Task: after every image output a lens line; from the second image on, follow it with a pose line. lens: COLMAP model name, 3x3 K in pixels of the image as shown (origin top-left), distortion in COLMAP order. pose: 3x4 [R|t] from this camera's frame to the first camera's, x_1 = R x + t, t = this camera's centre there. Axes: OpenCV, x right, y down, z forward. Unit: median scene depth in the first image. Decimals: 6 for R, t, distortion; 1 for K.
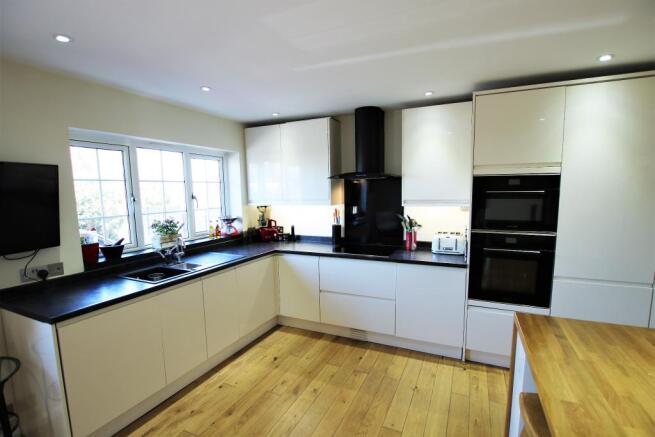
lens RADIAL K [[309.8, 0, 331.8], [0, 309.8, 224.2], [0, 0, 1]] dist [-0.021489, 0.001743]
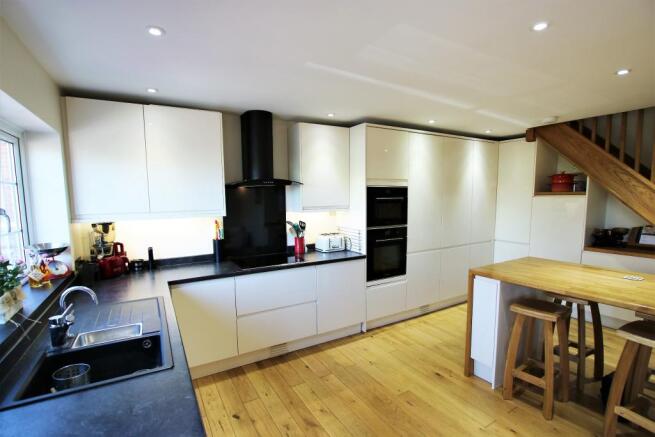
lens RADIAL K [[309.8, 0, 328.6], [0, 309.8, 223.3], [0, 0, 1]] dist [-0.021489, 0.001743]
pose [[0.578954, -0.066461, 0.812647, -0.608481], [0.094955, 0.995387, 0.013757, -0.029211], [-0.809813, 0.069200, 0.582593, 0.321653]]
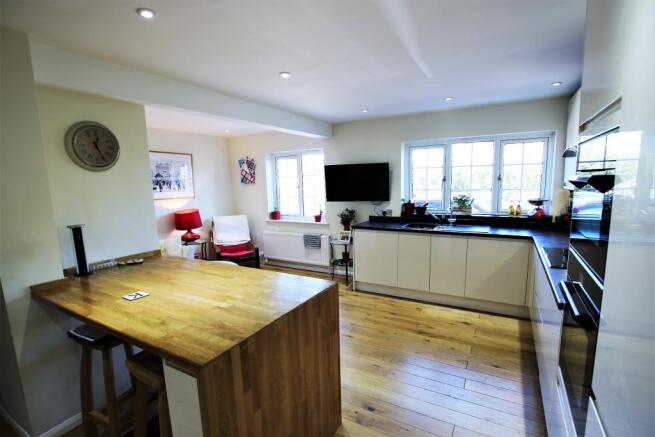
lens RADIAL K [[309.8, 0, 329.8], [0, 309.8, 220.7], [0, 0, 1]] dist [-0.021489, 0.001743]
pose [[-0.080900, 0.140173, -0.986816, 0.879080], [-0.087464, 0.985244, 0.147120, -0.052684], [0.992877, 0.098213, -0.067446, 0.527388]]
